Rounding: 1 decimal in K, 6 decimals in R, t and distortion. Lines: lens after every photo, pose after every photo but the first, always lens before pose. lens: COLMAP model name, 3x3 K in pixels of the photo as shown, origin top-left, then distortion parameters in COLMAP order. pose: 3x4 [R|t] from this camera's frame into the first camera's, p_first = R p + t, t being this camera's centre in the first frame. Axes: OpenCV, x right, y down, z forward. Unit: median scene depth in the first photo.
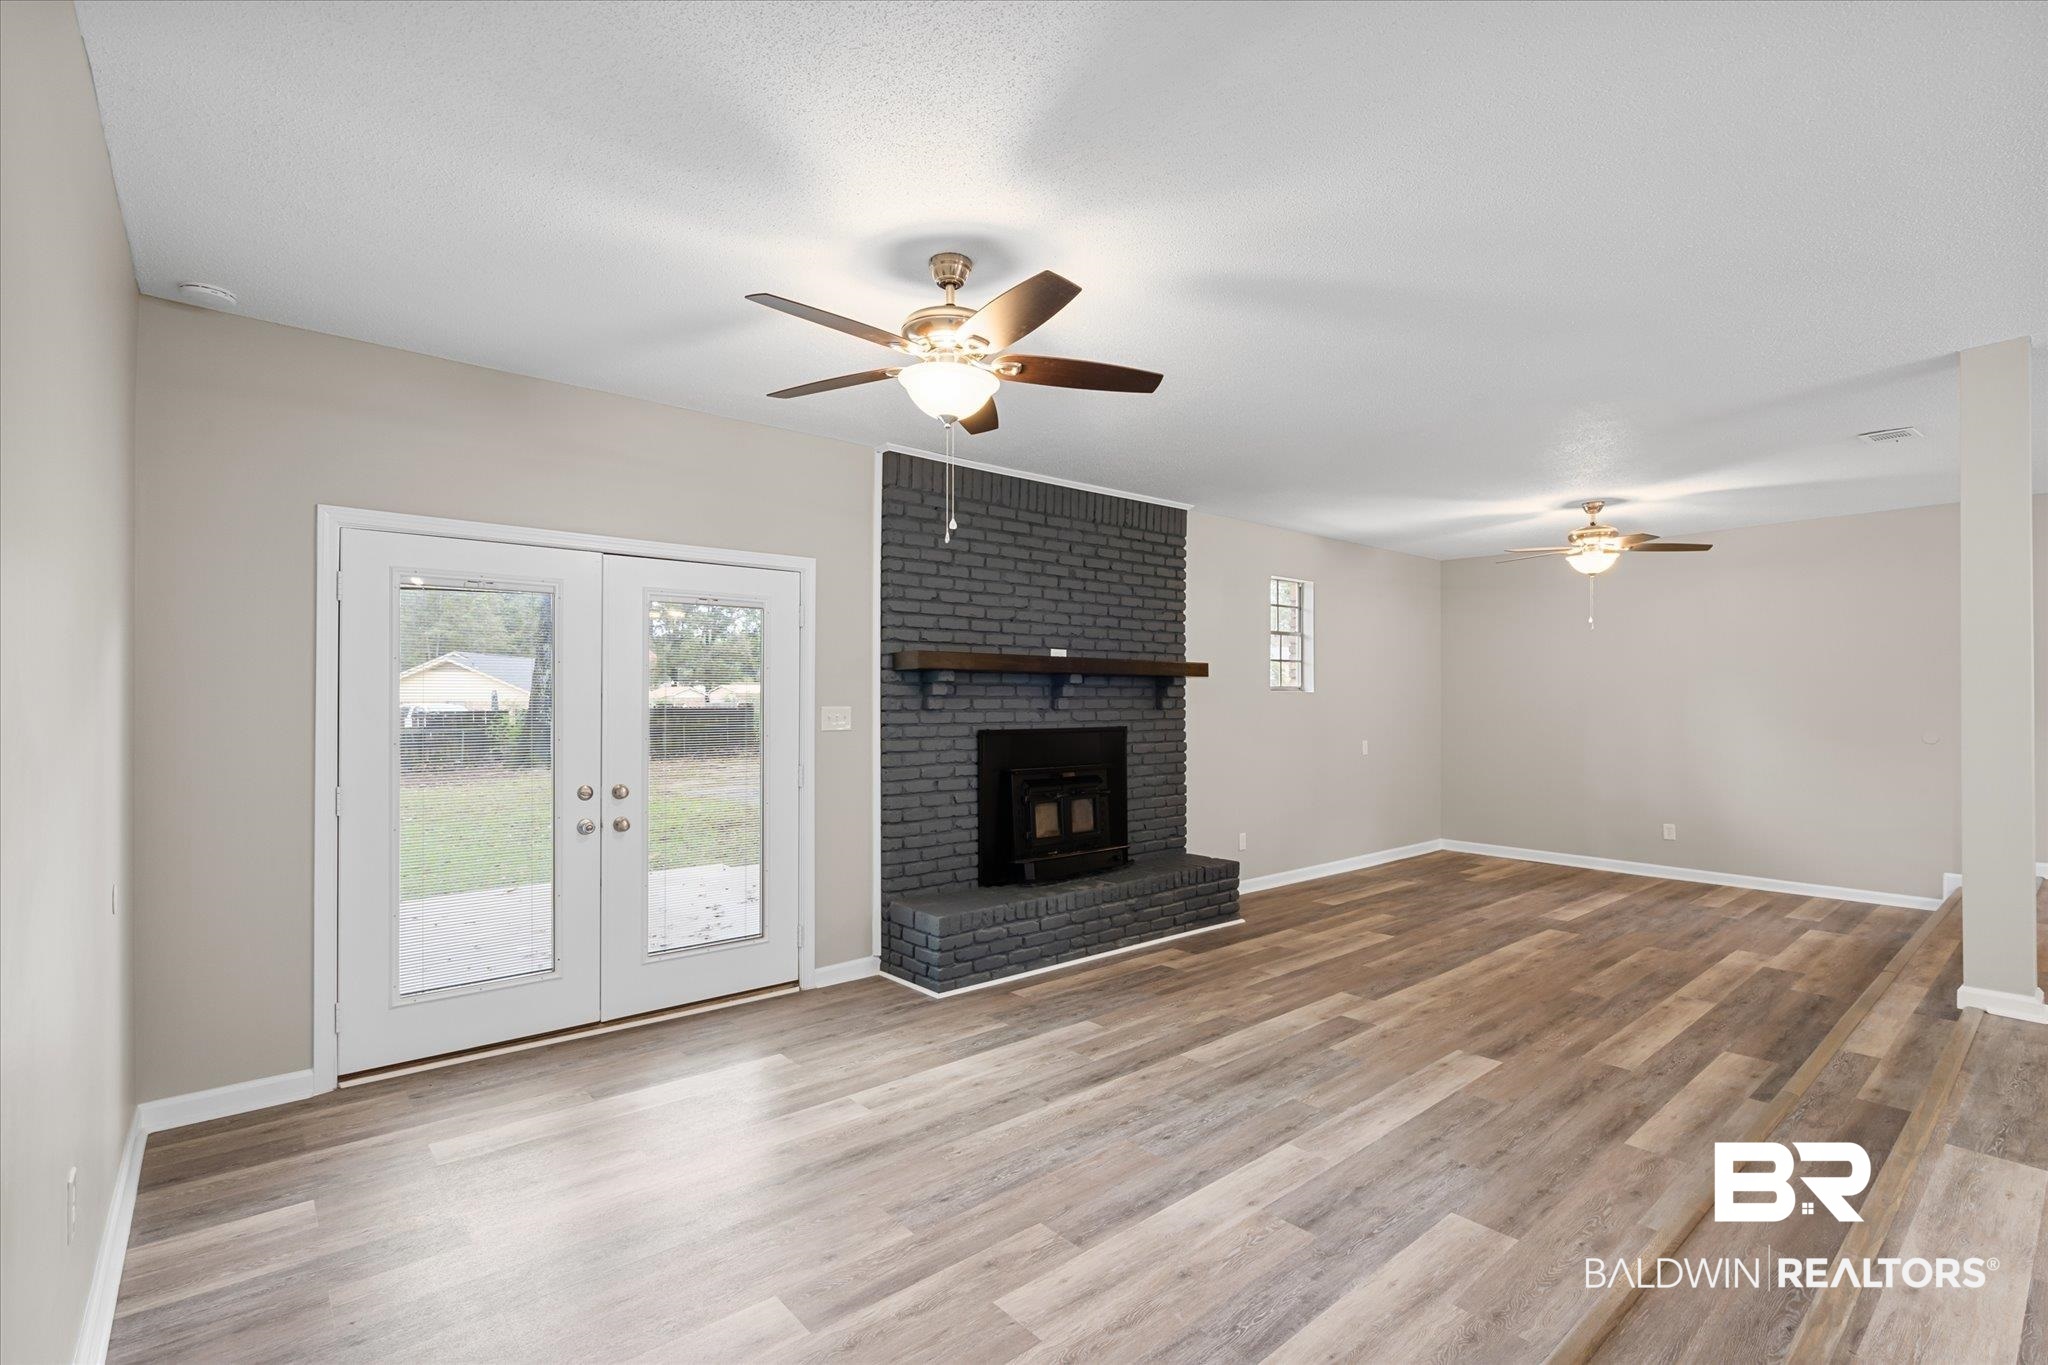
lens RADIAL K [[937.8, 0, 1010.7], [0, 937.8, 690.7], [0, 0, 1]] dist [-0.001463, 0.000562]
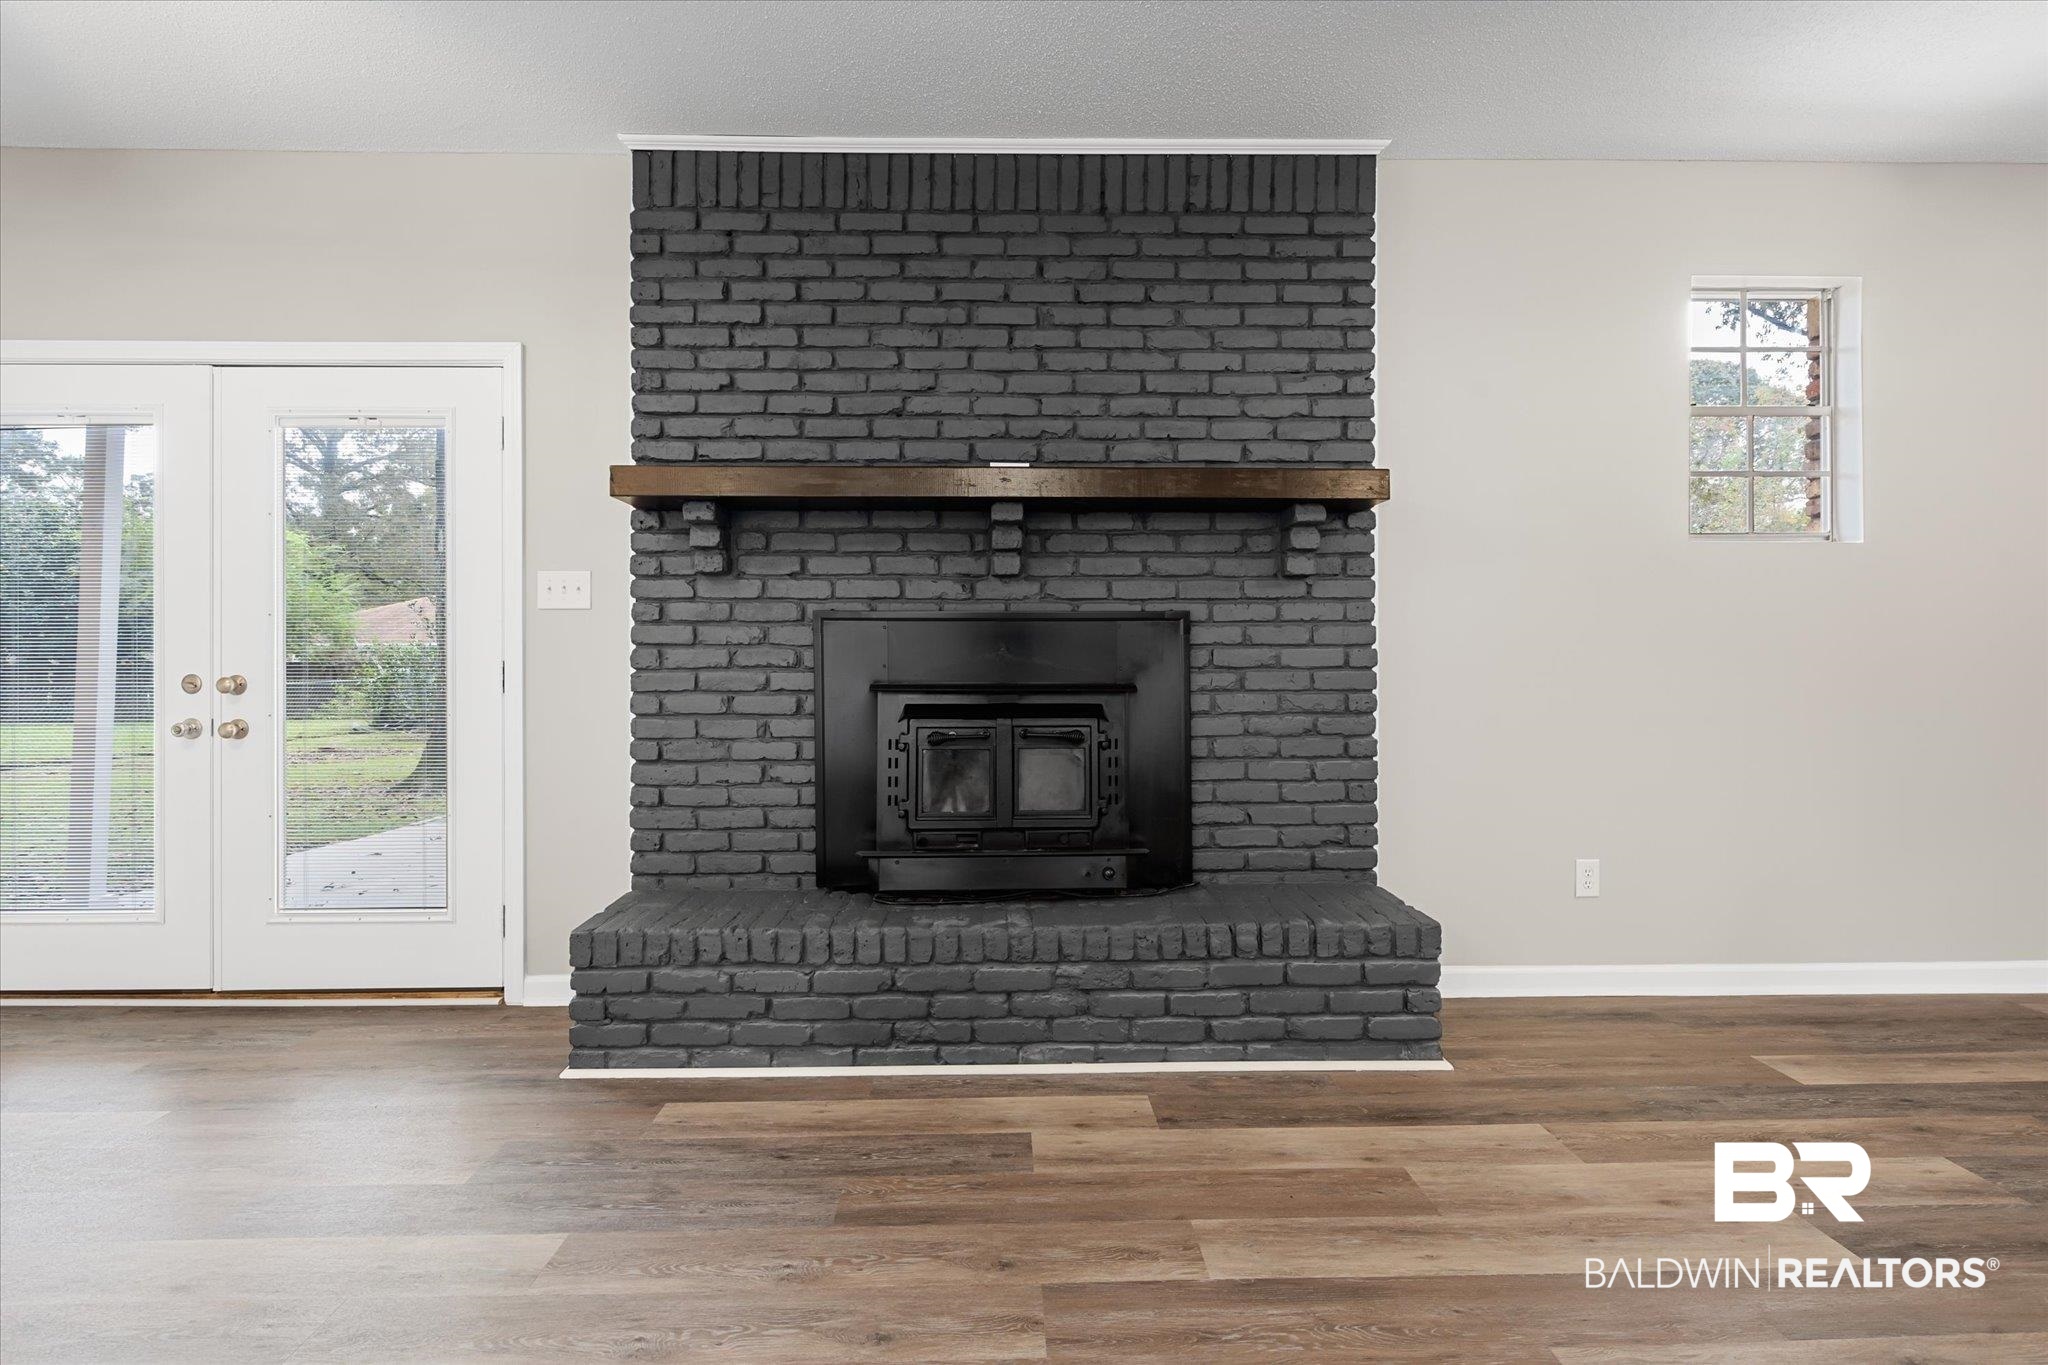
lens RADIAL K [[937.8, 0, 1013.2], [0, 937.8, 646.2], [0, 0, 1]] dist [-0.001463, 0.000562]
pose [[0.779727, -0.007018, -0.626081, 0.434911], [0.006687, 0.999973, -0.002880, 0.069001], [0.626084, -0.001941, 0.779753, 0.666135]]
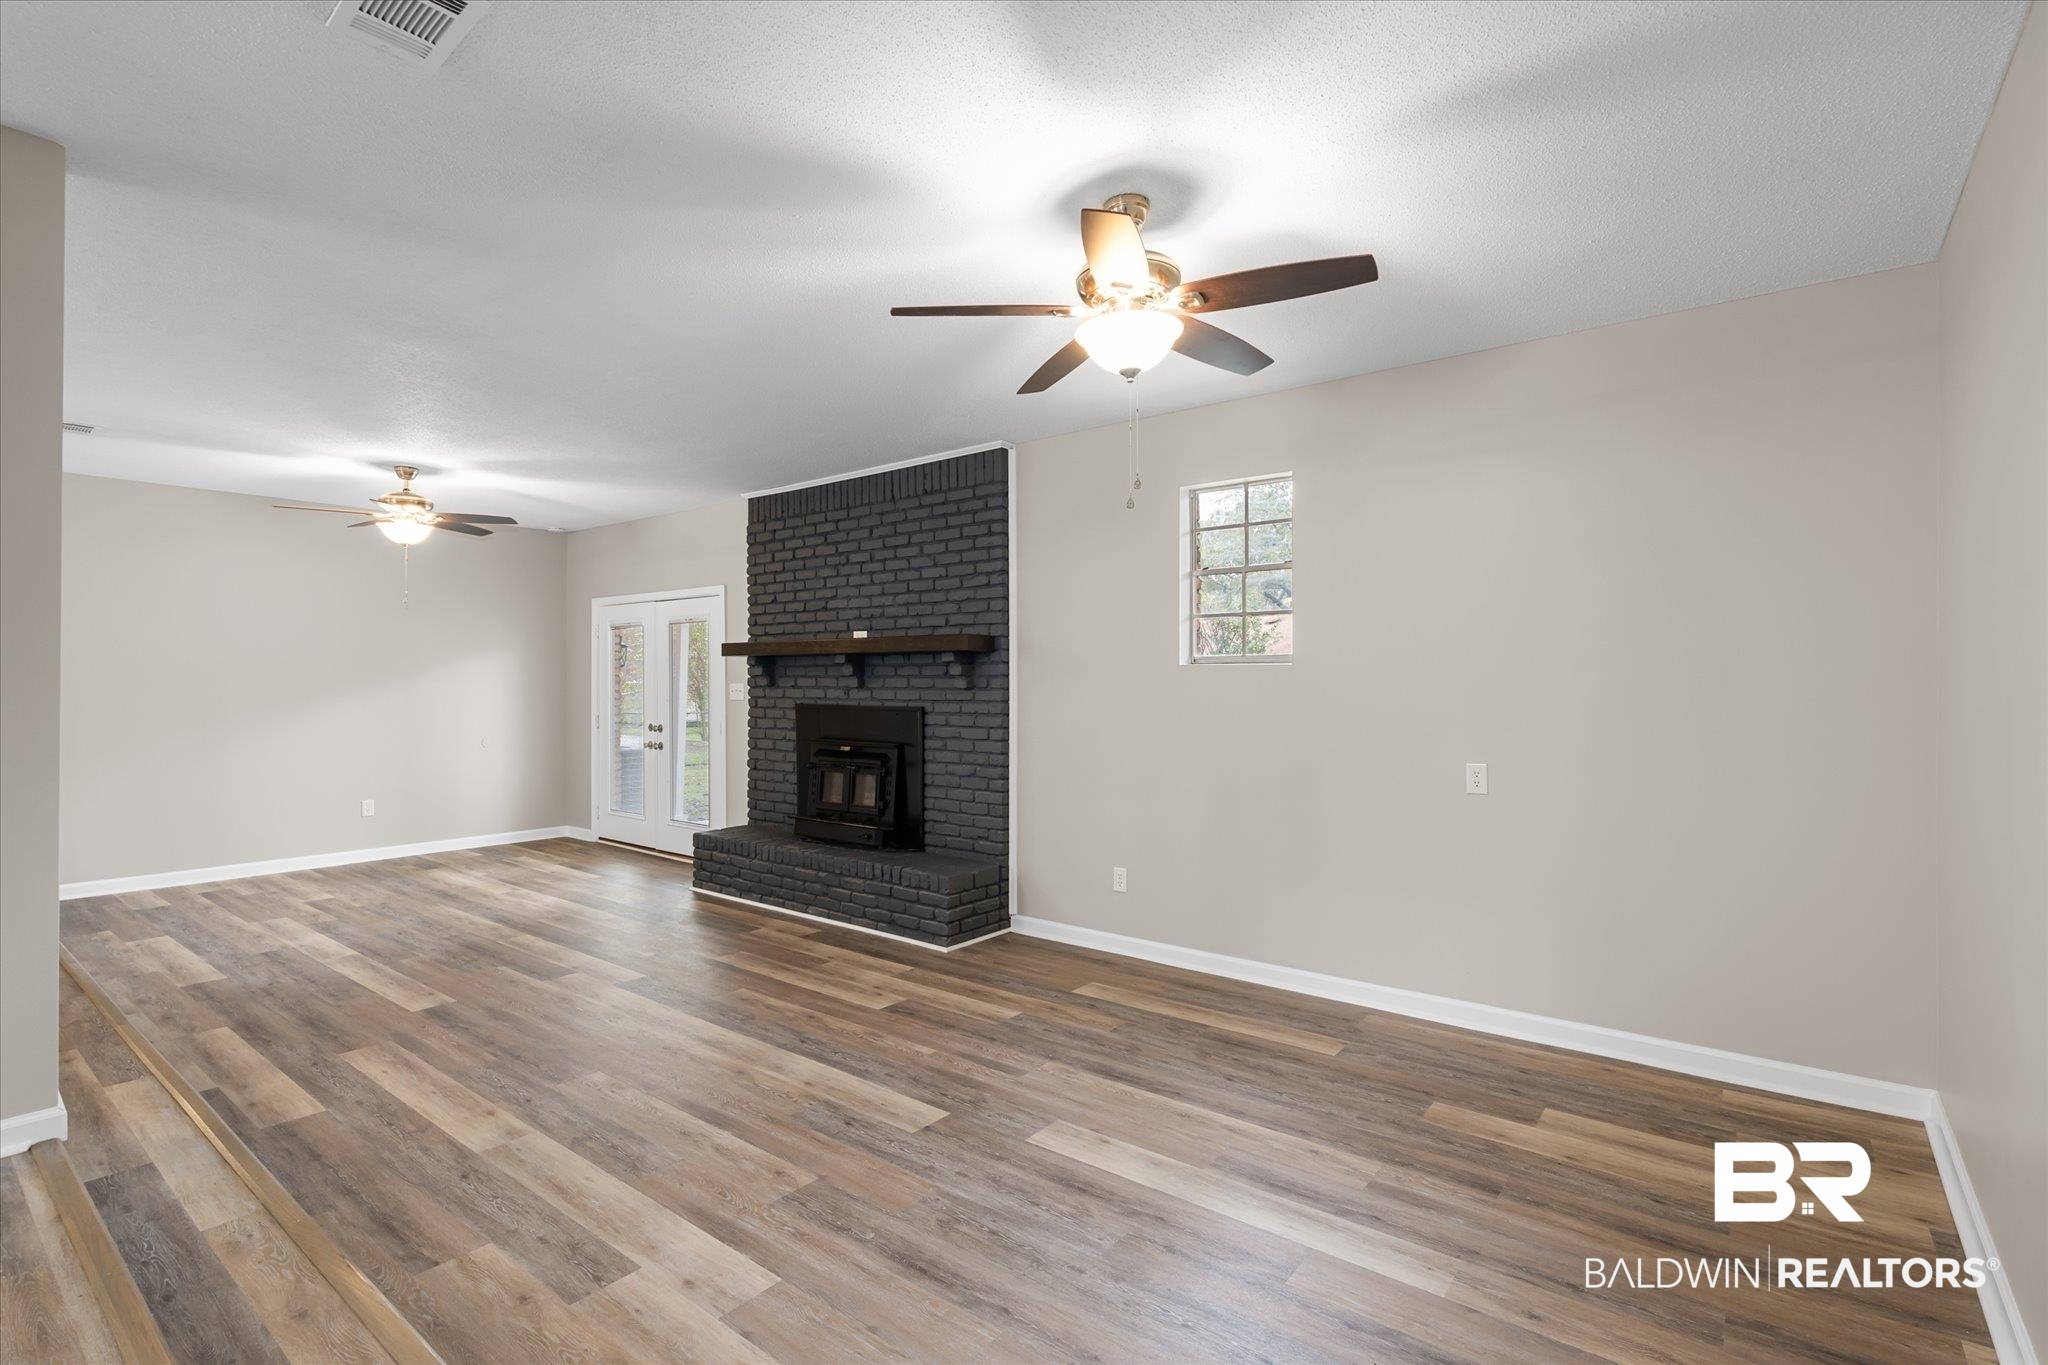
lens RADIAL K [[937.8, 0, 1012.4], [0, 937.8, 675.5], [0, 0, 1]] dist [-0.001463, 0.000562]
pose [[0.201365, -0.005377, -0.979501, 1.276828], [0.008767, 0.999955, -0.003687, 0.013087], [0.979477, -0.007845, 0.201403, 1.081468]]
